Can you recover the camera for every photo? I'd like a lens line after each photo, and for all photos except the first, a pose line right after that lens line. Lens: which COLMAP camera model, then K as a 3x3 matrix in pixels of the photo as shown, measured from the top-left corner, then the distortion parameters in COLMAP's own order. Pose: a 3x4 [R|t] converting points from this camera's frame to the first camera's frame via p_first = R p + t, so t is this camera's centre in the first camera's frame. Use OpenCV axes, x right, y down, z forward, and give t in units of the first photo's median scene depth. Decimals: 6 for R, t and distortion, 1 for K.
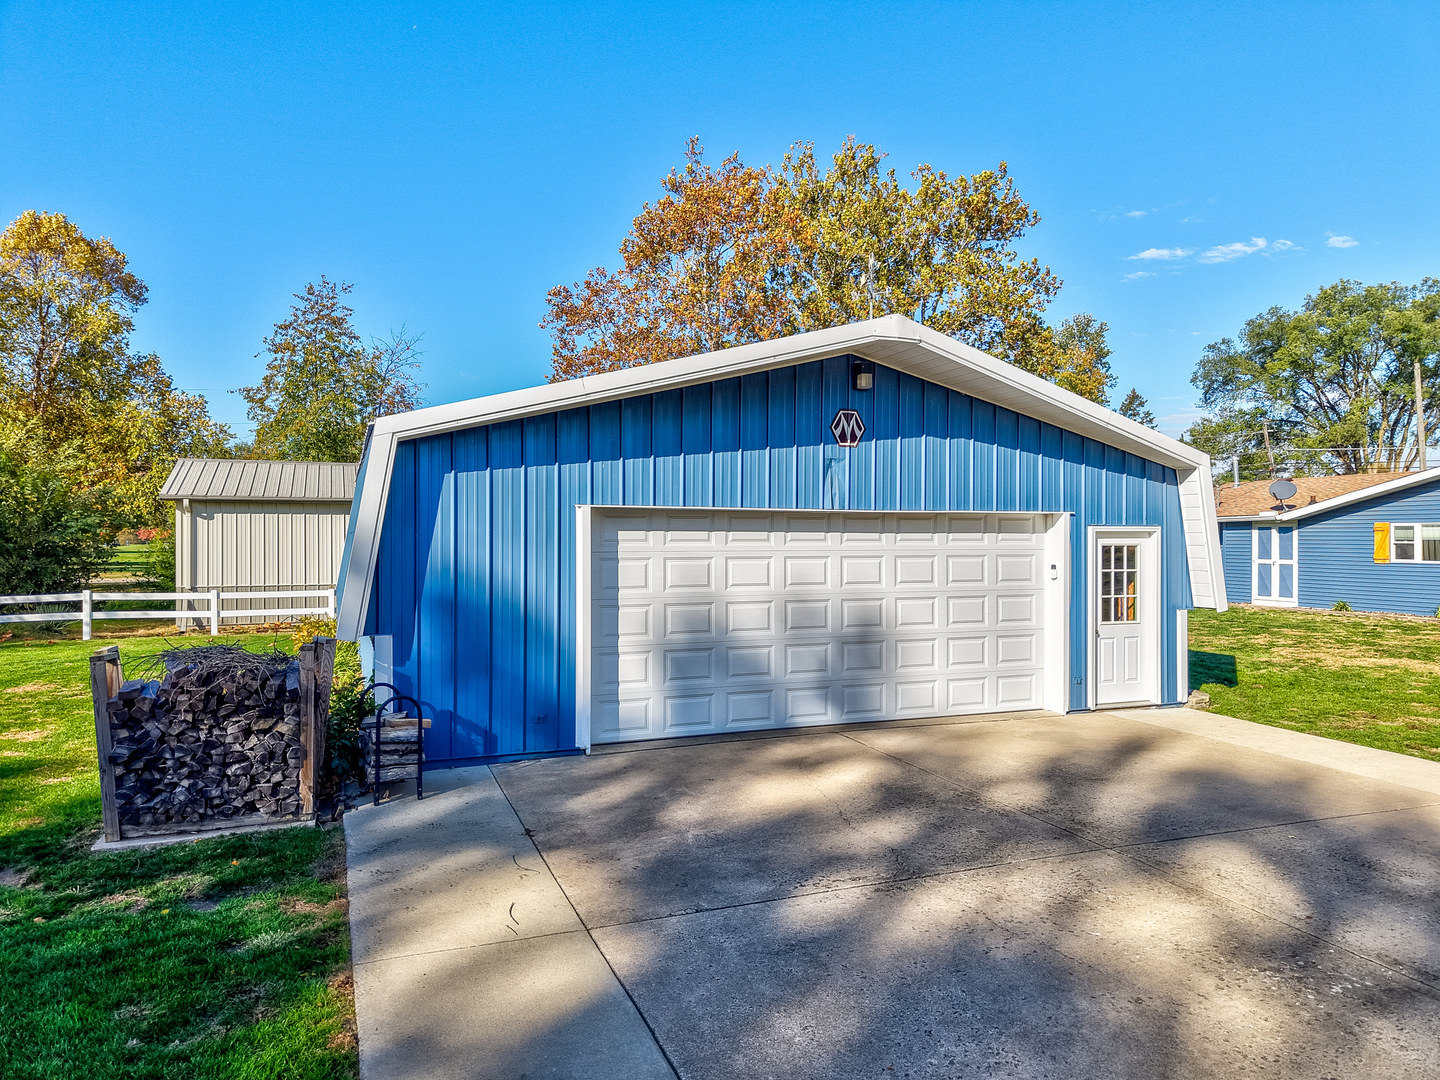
lens RADIAL K [[967.4, 0, 717.3], [0, 967.4, 529.2], [0, 0, 1]] dist [0.034474, -0.024765]
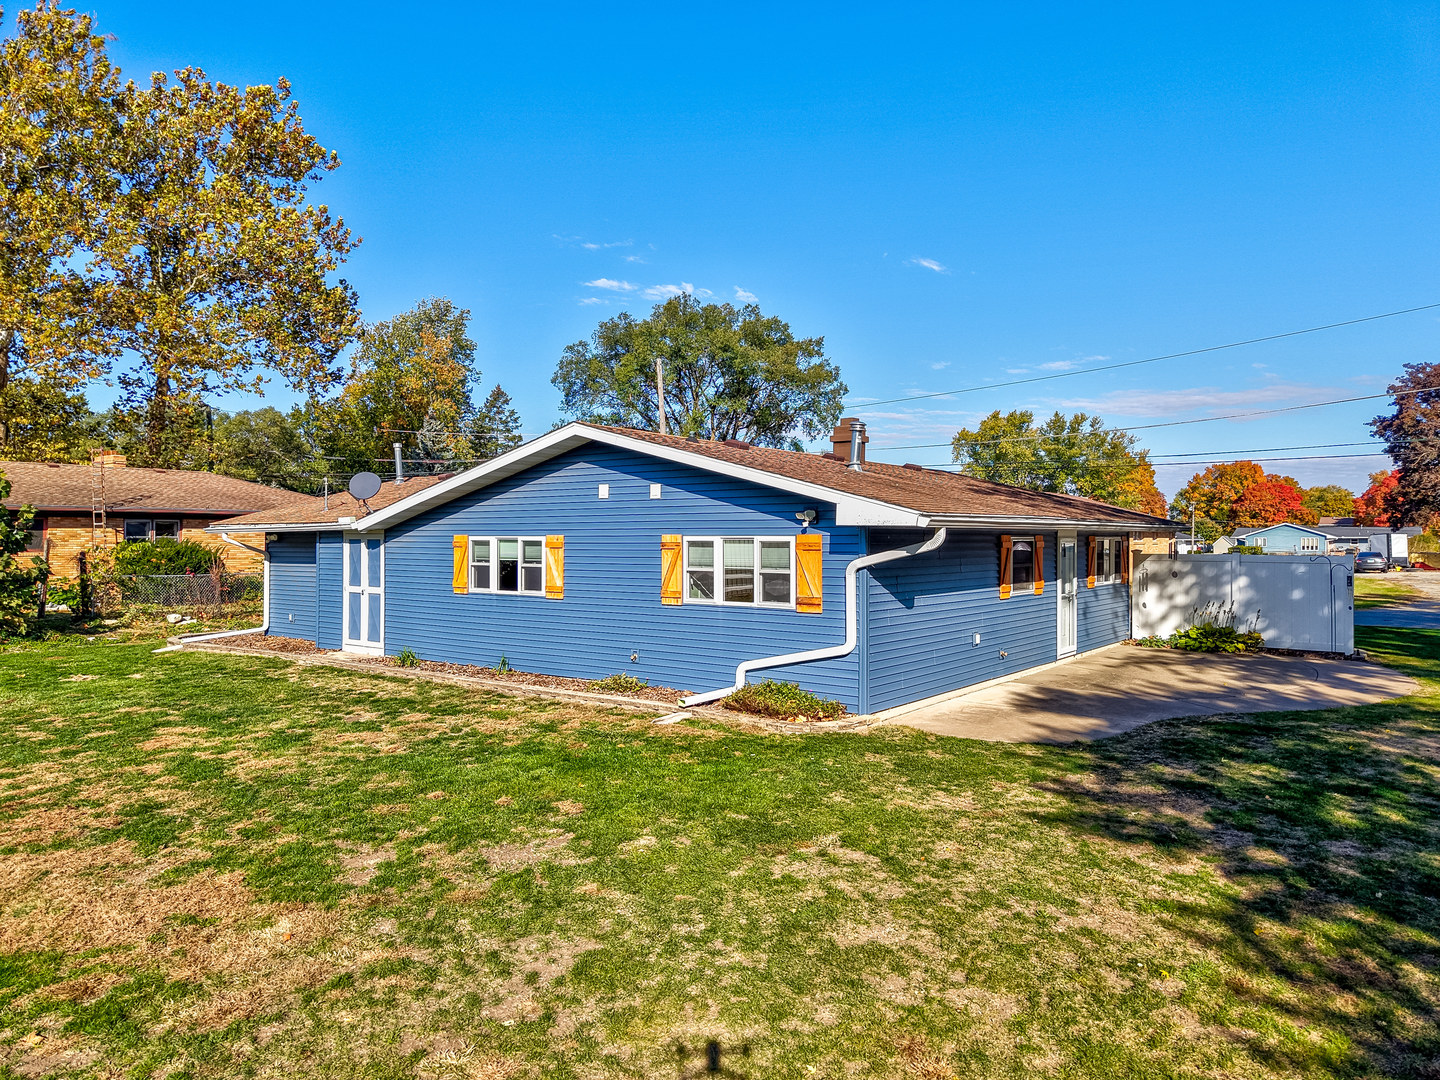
lens RADIAL K [[967.4, 0, 726.1], [0, 967.4, 538.9], [0, 0, 1]] dist [0.034474, -0.024765]
pose [[0.853666, -0.000405, 0.520821, 0.439276], [-0.003168, 0.999977, 0.005969, -0.007792], [-0.520812, -0.006746, 0.853645, 0.285528]]
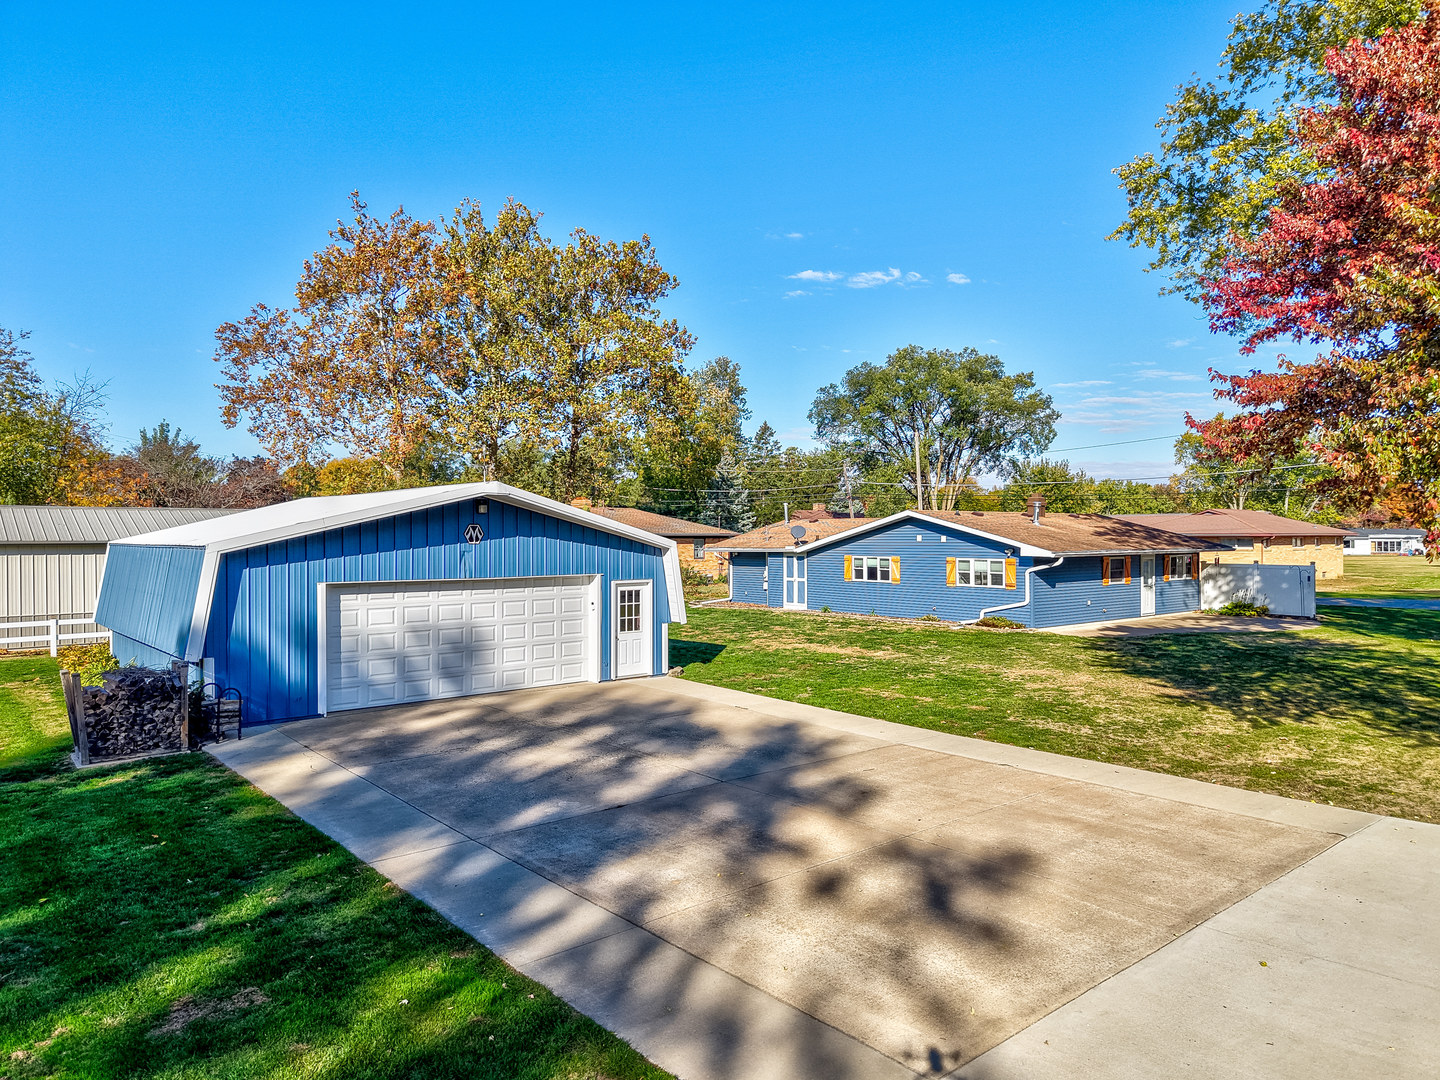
lens RADIAL K [[967.4, 0, 715.2], [0, 967.4, 545.0], [0, 0, 1]] dist [0.034474, -0.024765]
pose [[0.949154, -0.007607, 0.314719, -0.004084], [0.002498, 0.999859, 0.016634, -0.044687], [-0.314801, -0.015002, 0.949039, -0.355807]]
